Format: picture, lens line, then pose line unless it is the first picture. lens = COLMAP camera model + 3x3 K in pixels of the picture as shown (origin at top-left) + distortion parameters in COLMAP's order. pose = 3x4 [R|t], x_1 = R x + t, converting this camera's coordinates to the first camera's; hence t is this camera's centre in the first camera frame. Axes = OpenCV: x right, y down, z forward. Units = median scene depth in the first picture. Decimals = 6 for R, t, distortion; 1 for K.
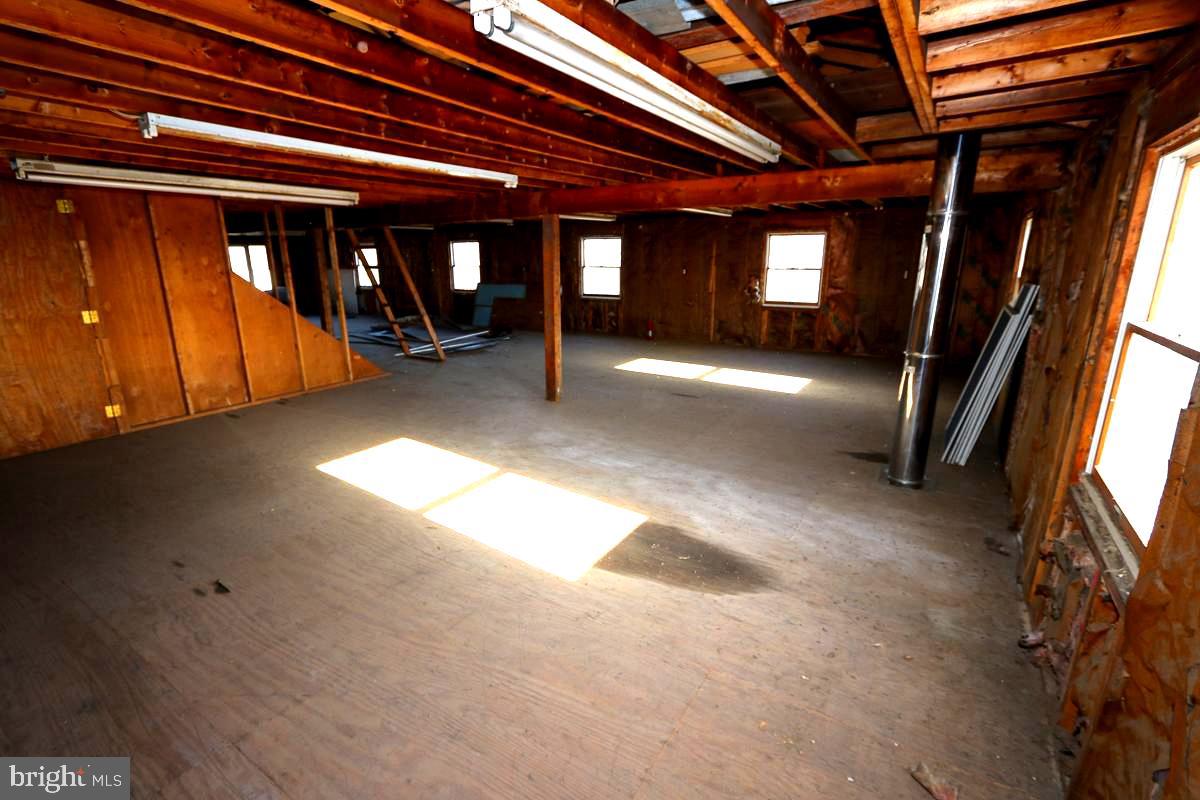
lens RADIAL K [[552.2, 0, 593.0], [0, 552.2, 405.2], [0, 0, 1]] dist [-0.018382, 0.003325]
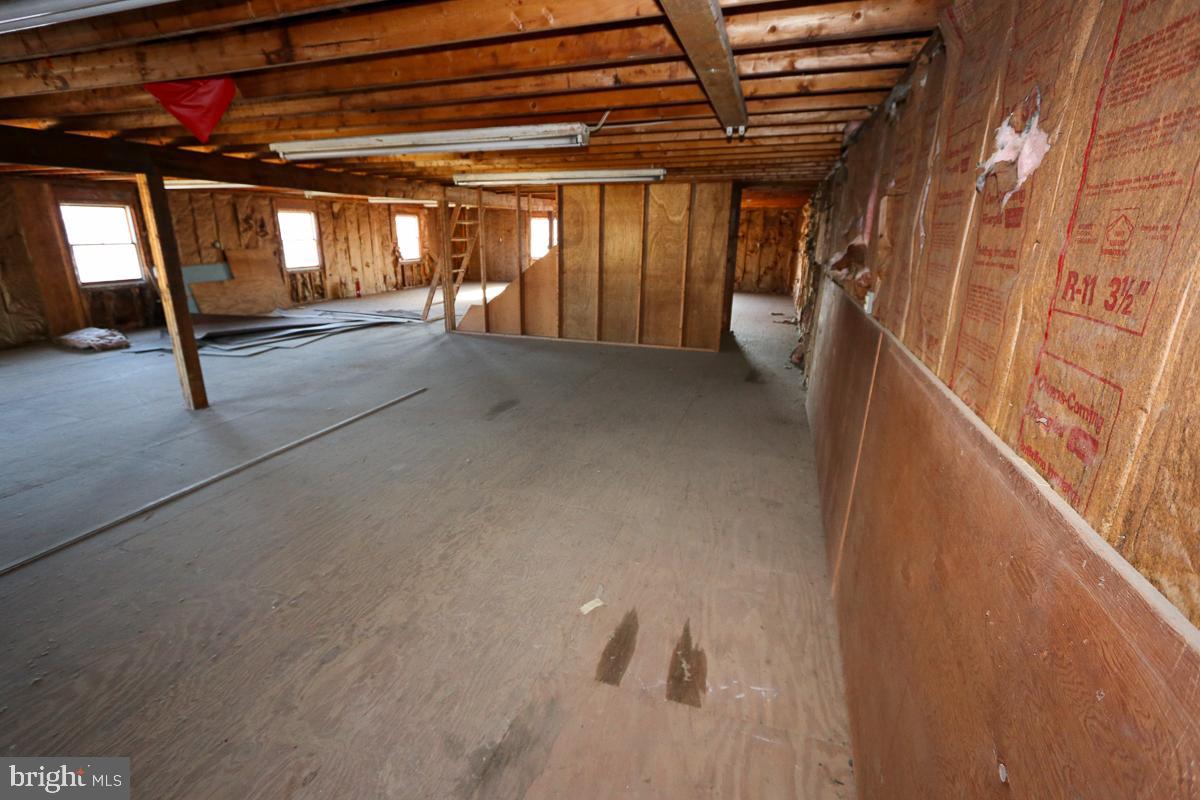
lens RADIAL K [[552.2, 0, 597.3], [0, 552.2, 408.6], [0, 0, 1]] dist [-0.018382, 0.003325]
pose [[-0.262843, -0.291745, 0.919673, -1.459881], [0.244440, 0.901955, 0.355986, -0.233322], [-0.933361, 0.318374, -0.165758, 0.897989]]
